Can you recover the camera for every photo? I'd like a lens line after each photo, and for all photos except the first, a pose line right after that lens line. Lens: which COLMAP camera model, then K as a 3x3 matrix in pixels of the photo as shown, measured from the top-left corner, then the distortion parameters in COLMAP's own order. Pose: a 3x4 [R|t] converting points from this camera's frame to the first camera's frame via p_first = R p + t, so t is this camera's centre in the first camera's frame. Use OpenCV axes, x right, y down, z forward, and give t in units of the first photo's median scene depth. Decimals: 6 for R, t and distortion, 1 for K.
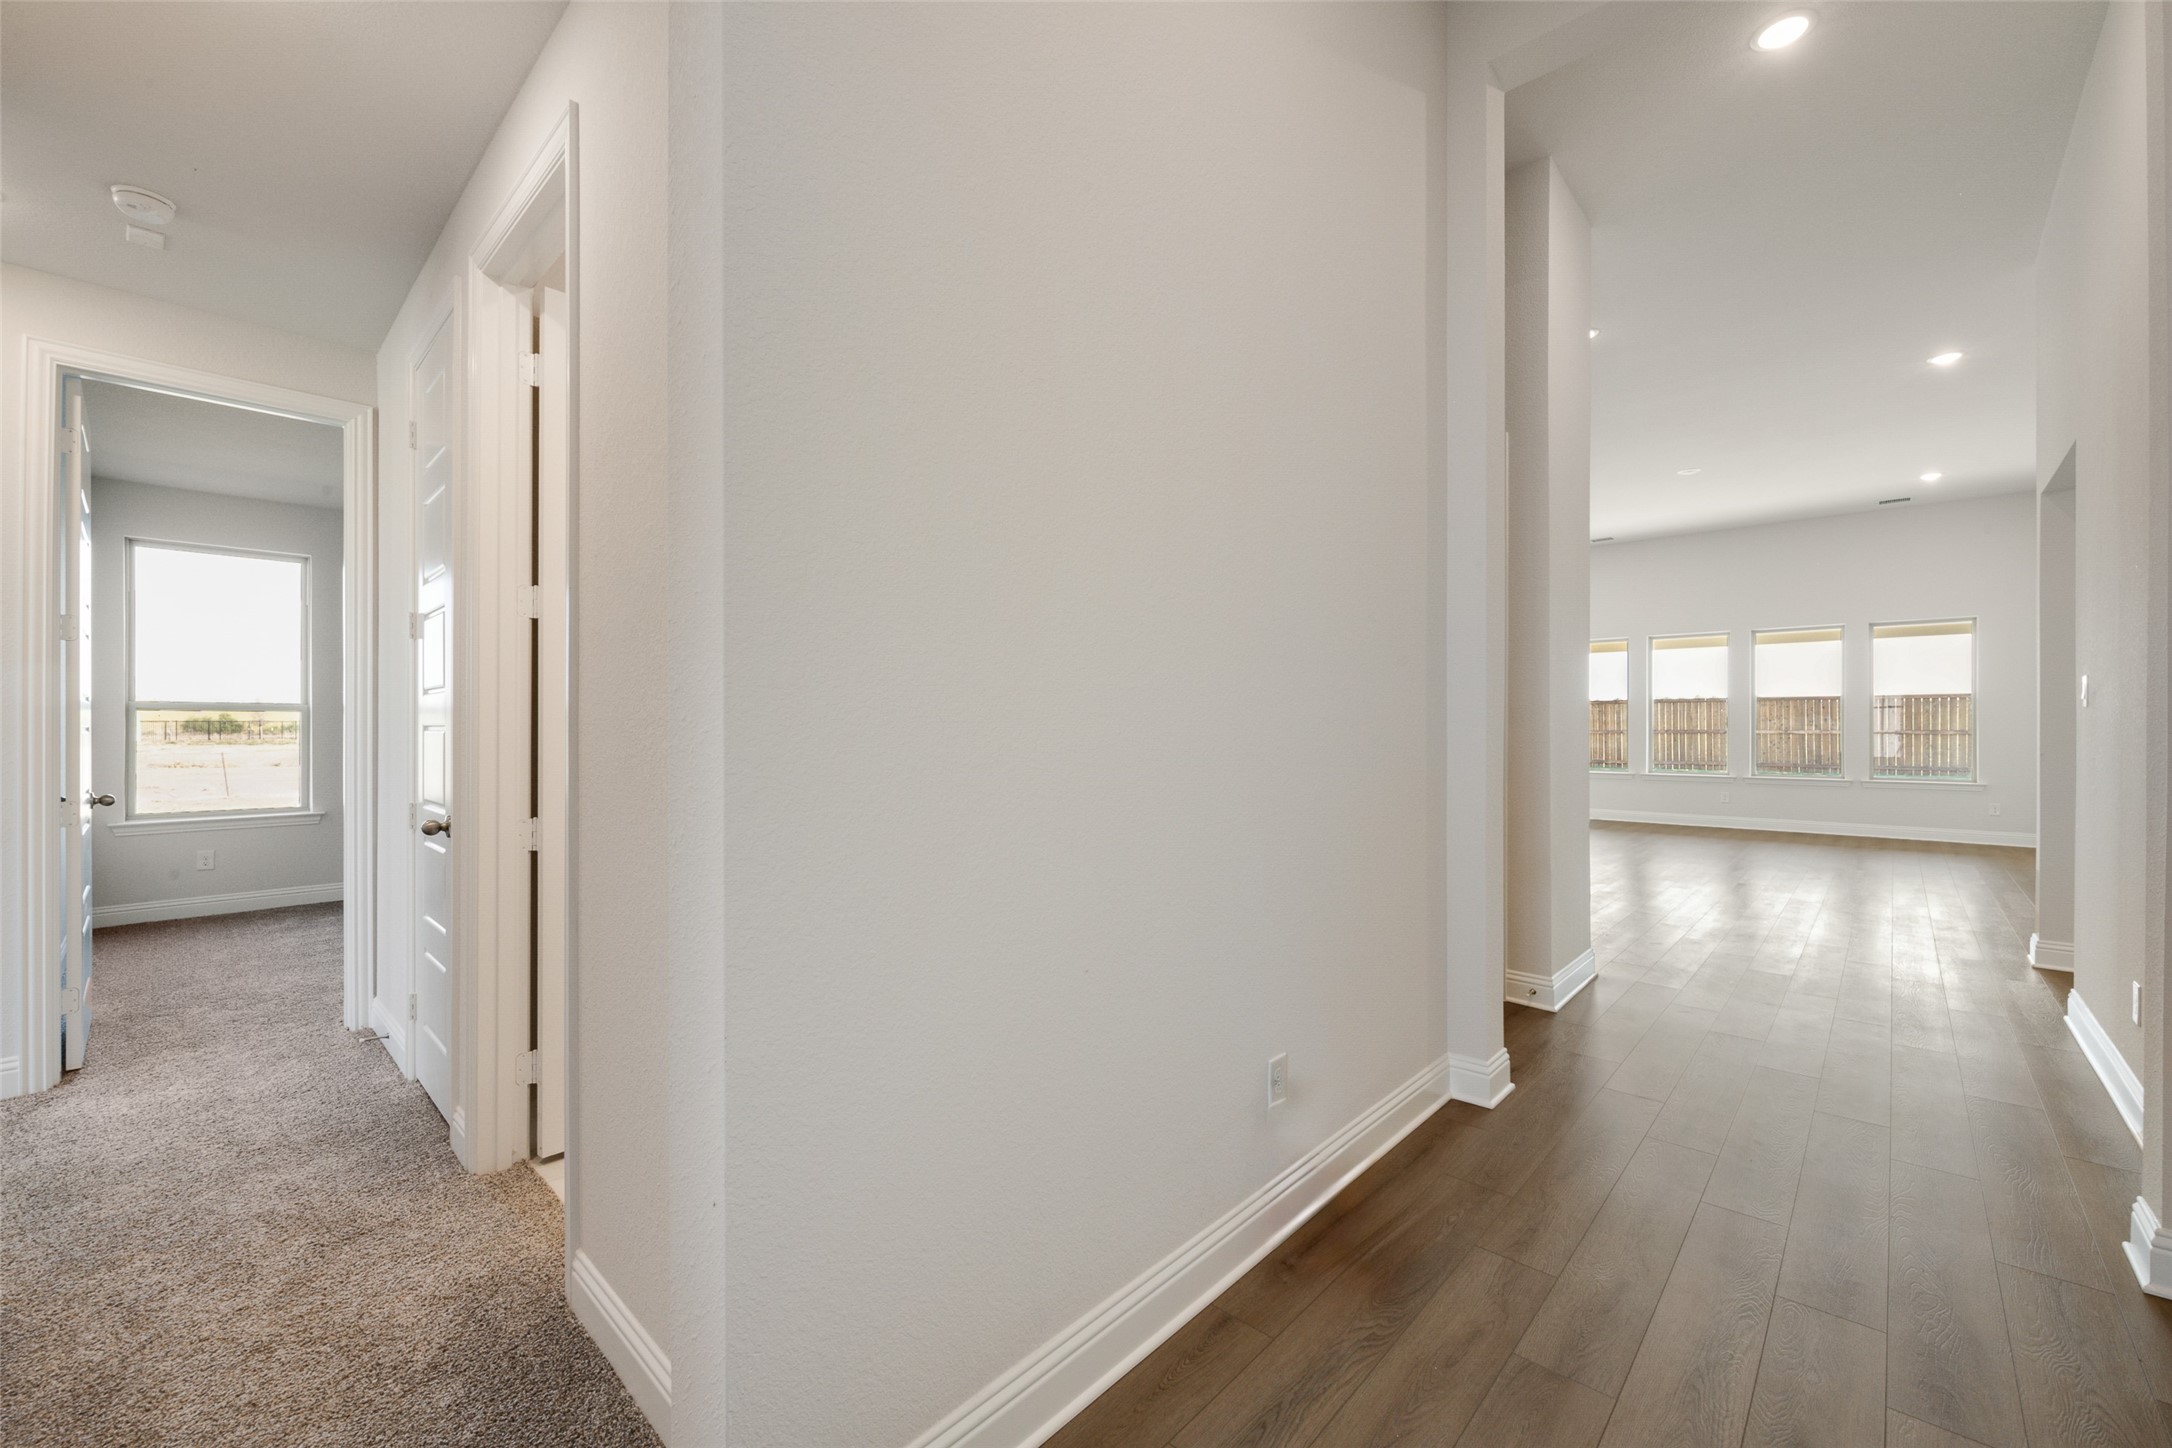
lens RADIAL K [[868.7, 0, 1086.0], [0, 868.7, 724.0], [0, 0, 1]] dist [-0.001153, -0.003659]
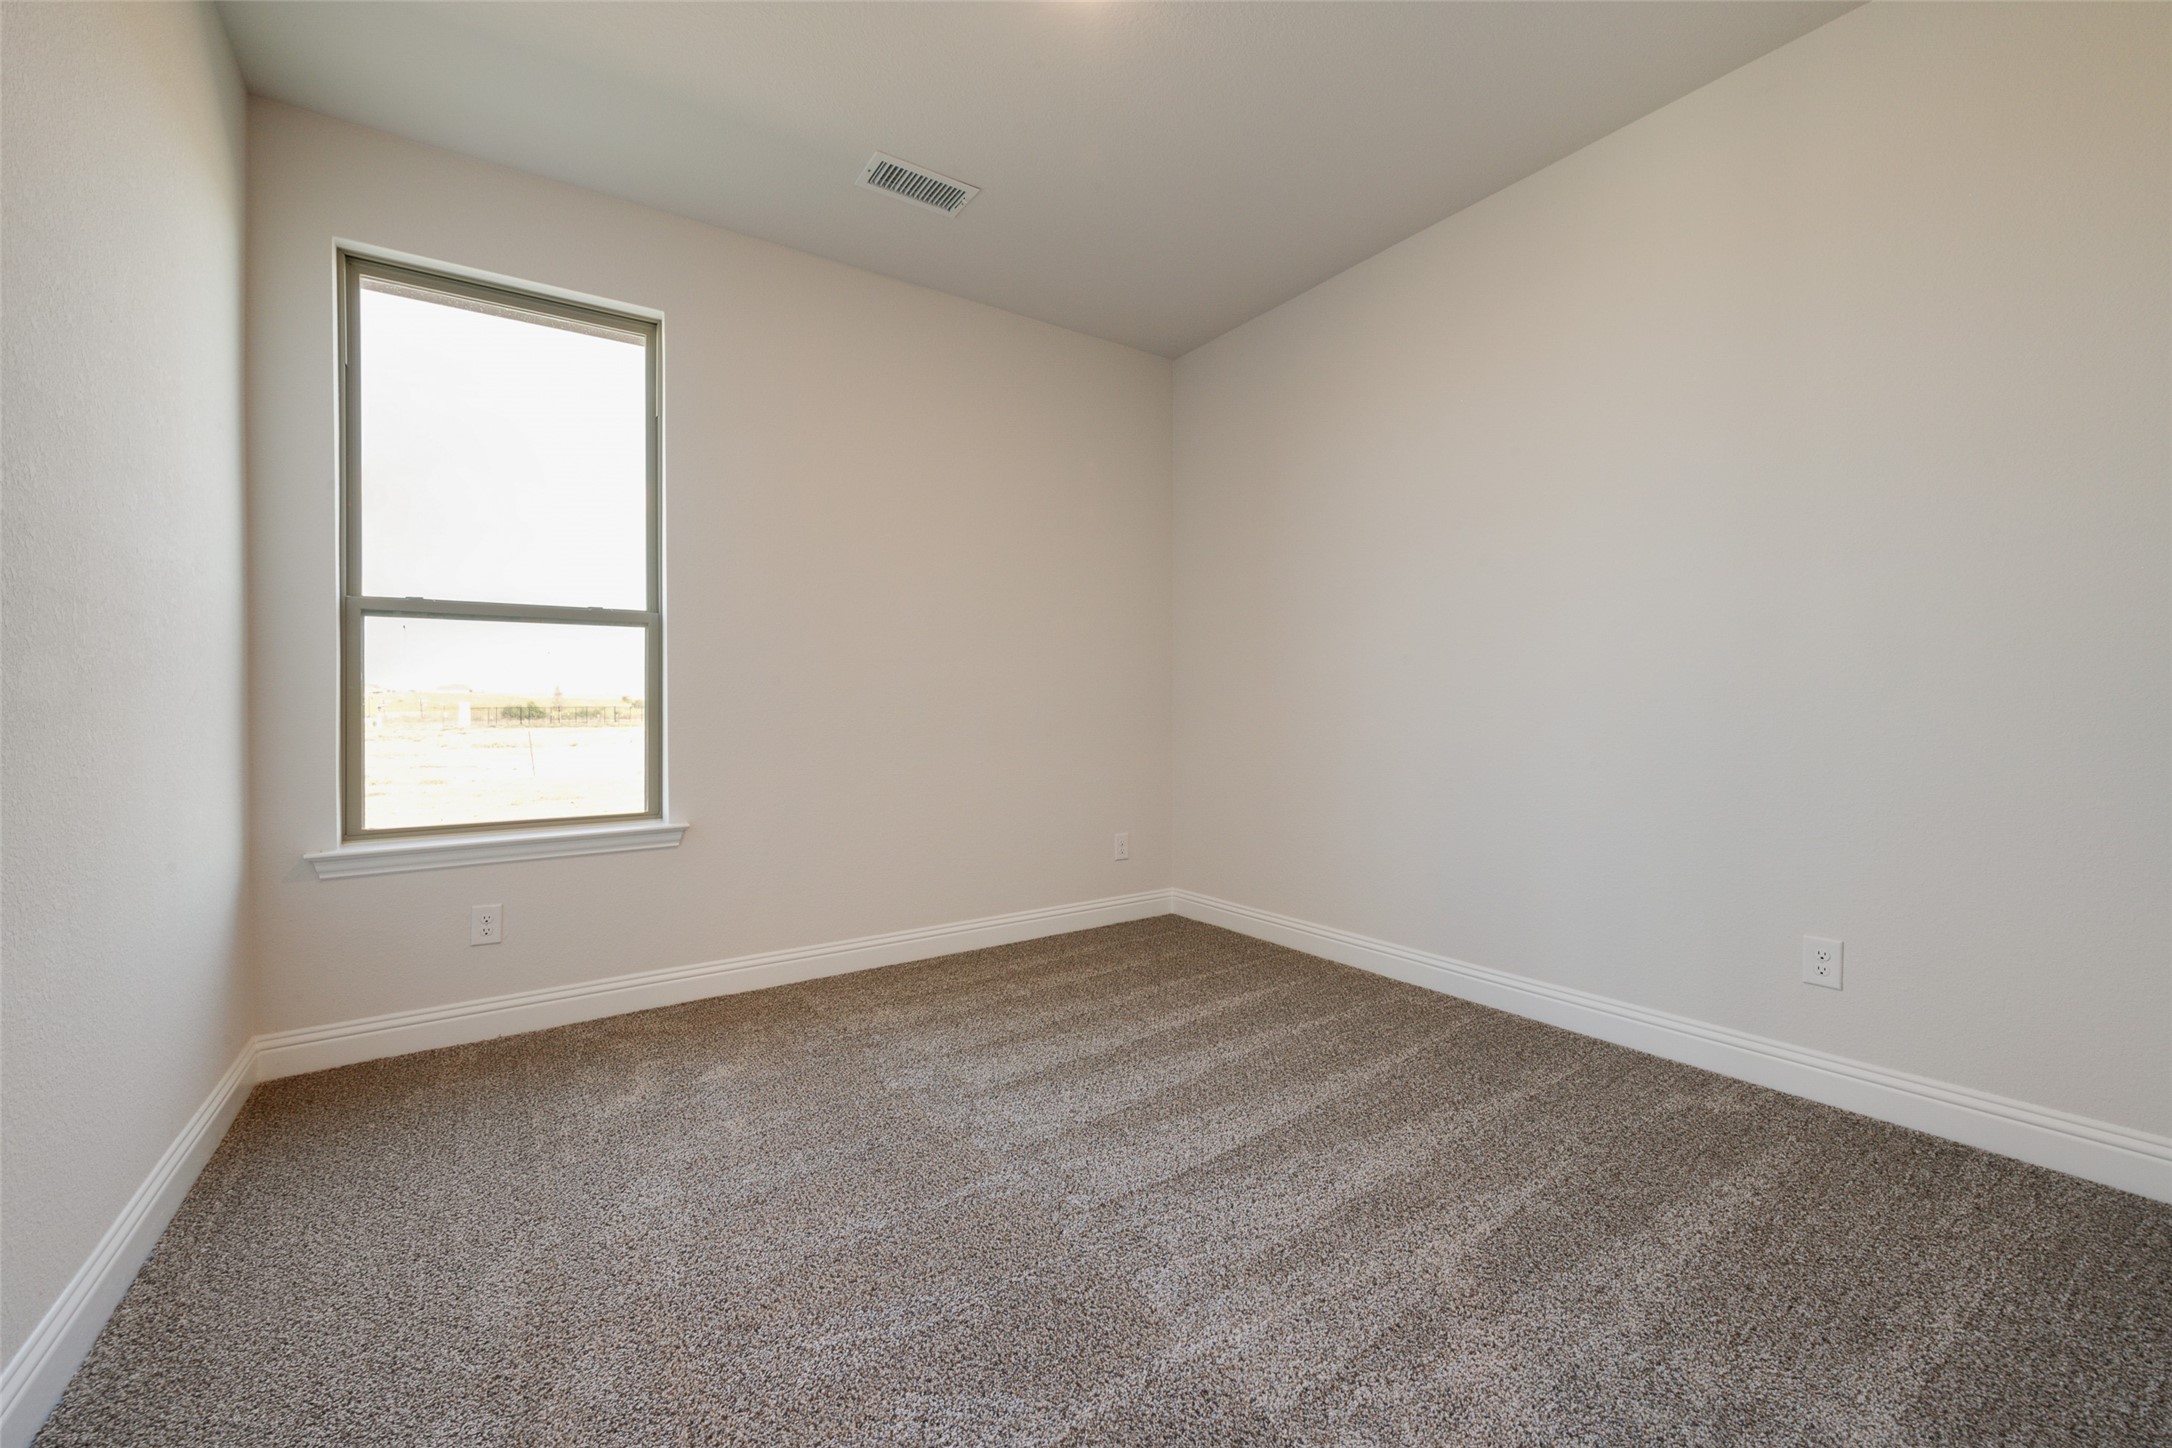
lens RADIAL K [[868.7, 0, 1086.0], [0, 868.7, 724.0], [0, 0, 1]] dist [-0.001153, -0.003659]
pose [[0.976820, 0.000182, -0.214064, -0.515791], [0.003397, 0.999861, 0.016352, 0.033051], [0.214037, -0.016701, 0.976683, 0.524270]]
